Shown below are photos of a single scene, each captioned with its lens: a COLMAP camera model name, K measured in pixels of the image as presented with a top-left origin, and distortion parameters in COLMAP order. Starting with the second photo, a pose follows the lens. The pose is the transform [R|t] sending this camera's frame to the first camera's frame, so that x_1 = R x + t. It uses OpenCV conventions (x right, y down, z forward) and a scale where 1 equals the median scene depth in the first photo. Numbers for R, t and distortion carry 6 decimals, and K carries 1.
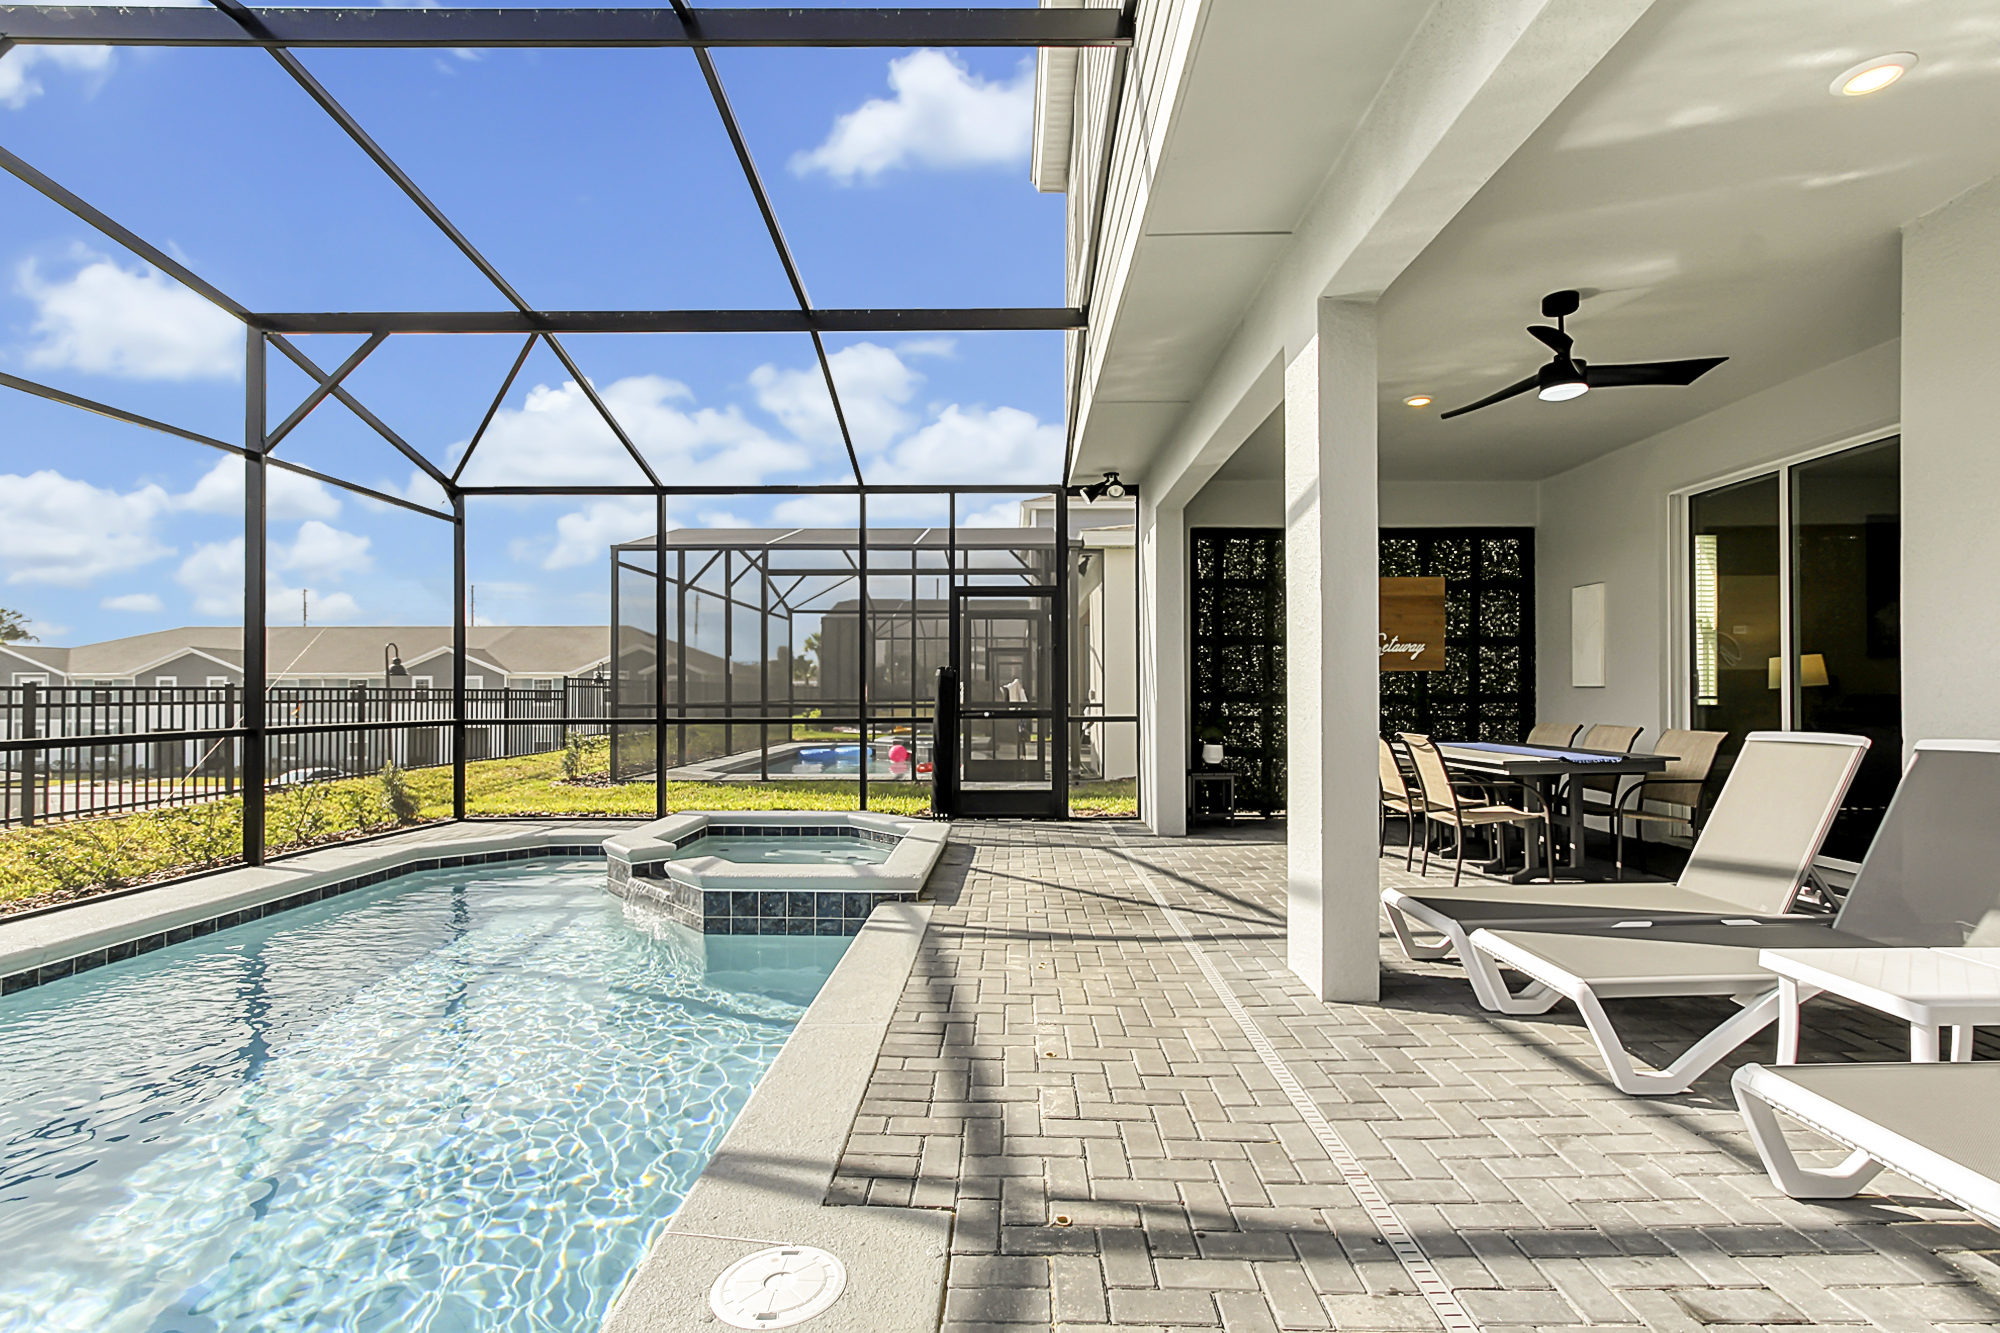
lens RADIAL K [[951.1, 0, 1003.8], [0, 951.1, 657.5], [0, 0, 1]] dist [0.000448, 0.000480]
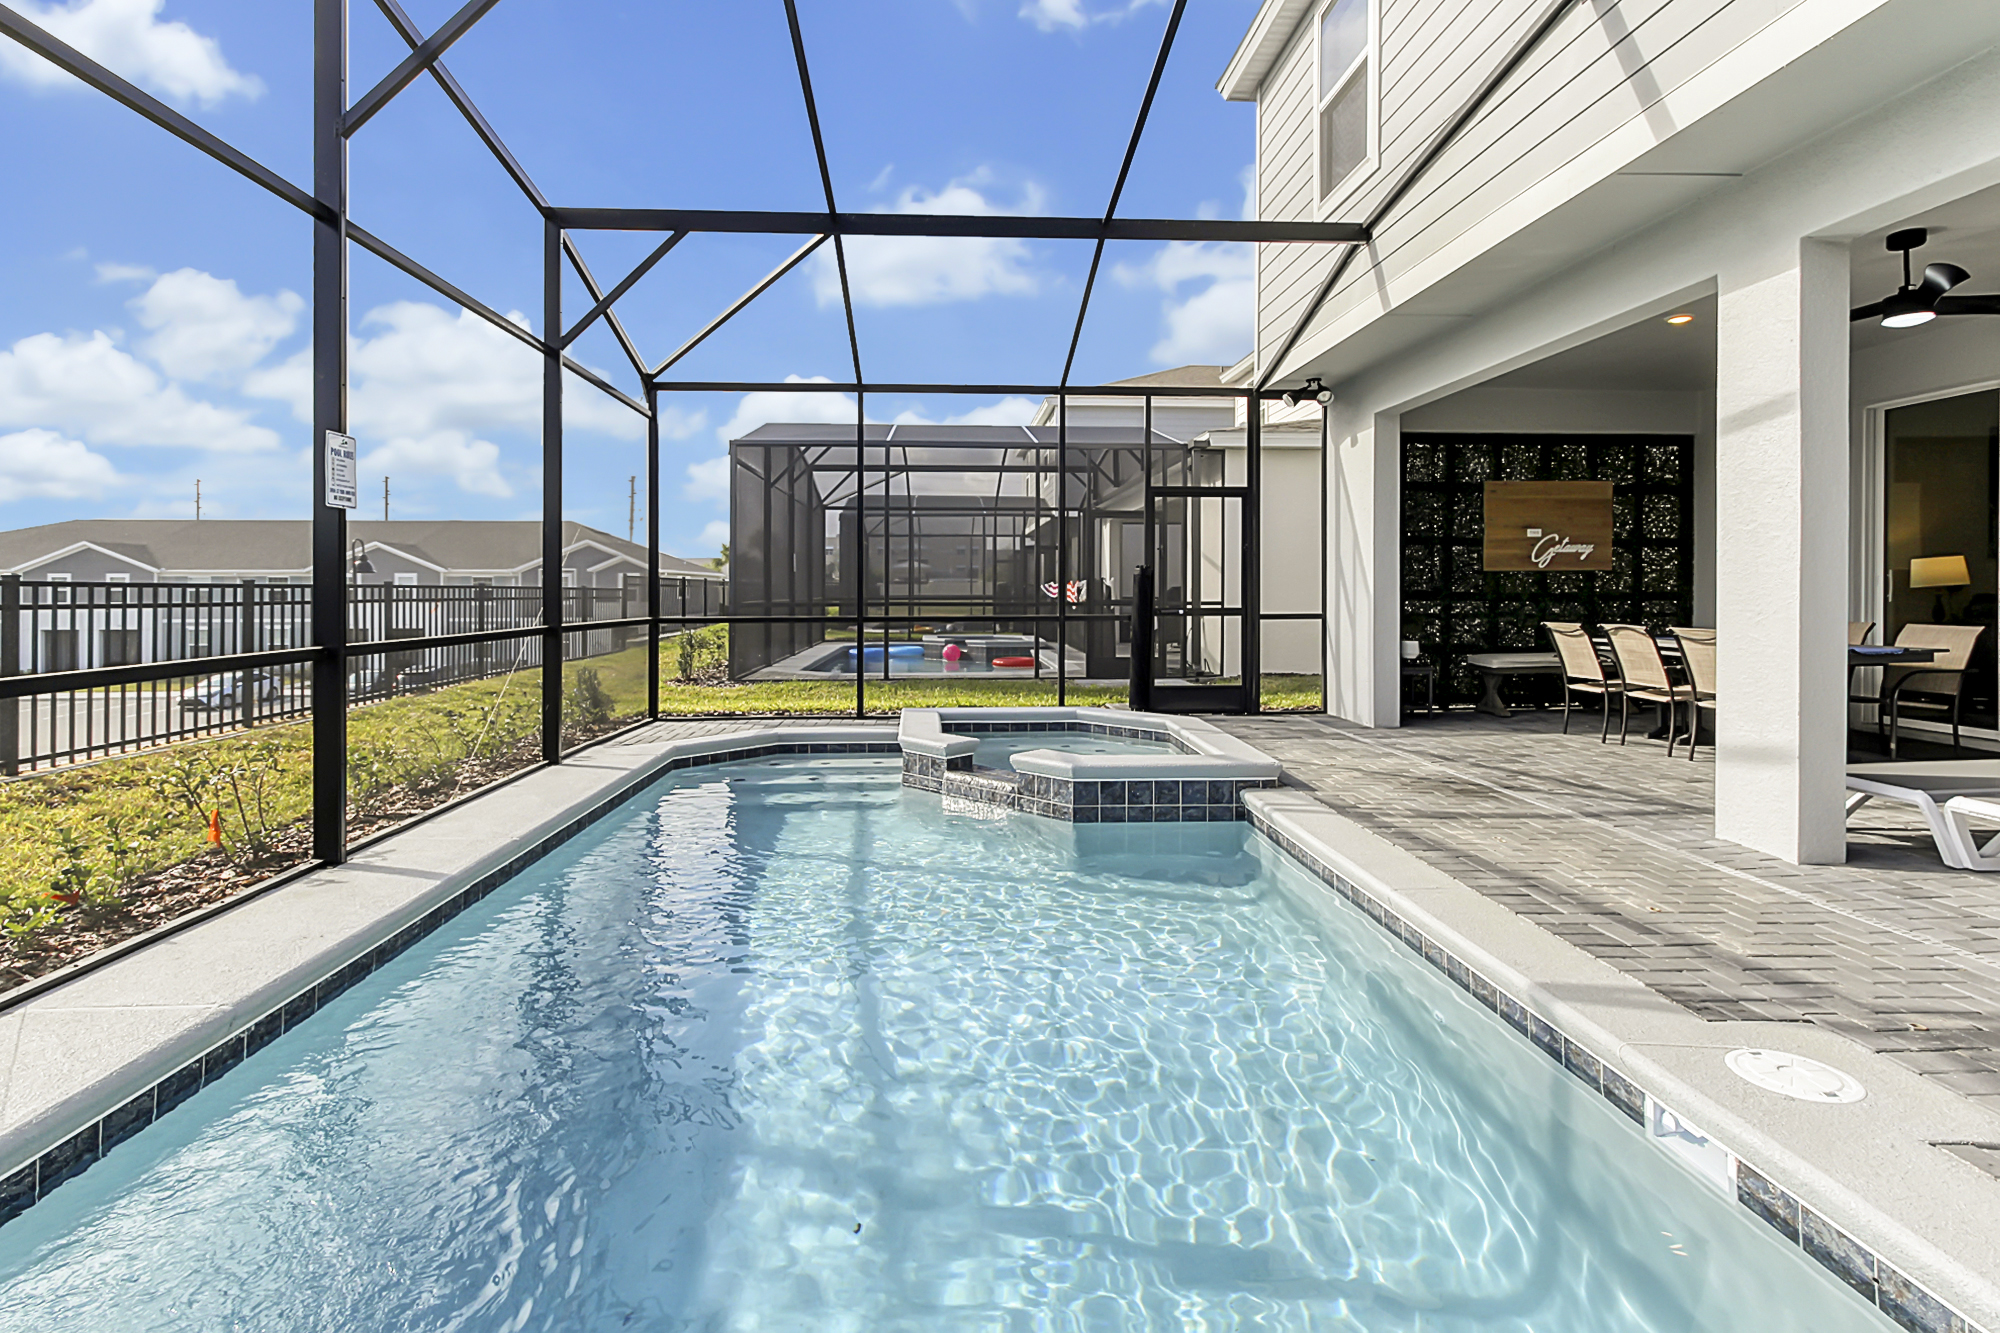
lens RADIAL K [[973.2, 0, 997.7], [0, 973.2, 568.4], [0, 0, 1]] dist [-0.003310, -0.000736]
pose [[0.998027, 0.001458, 0.062774, -0.283911], [-0.002299, 0.999909, 0.013322, -0.000923], [-0.062749, -0.013440, 0.997939, -0.033462]]
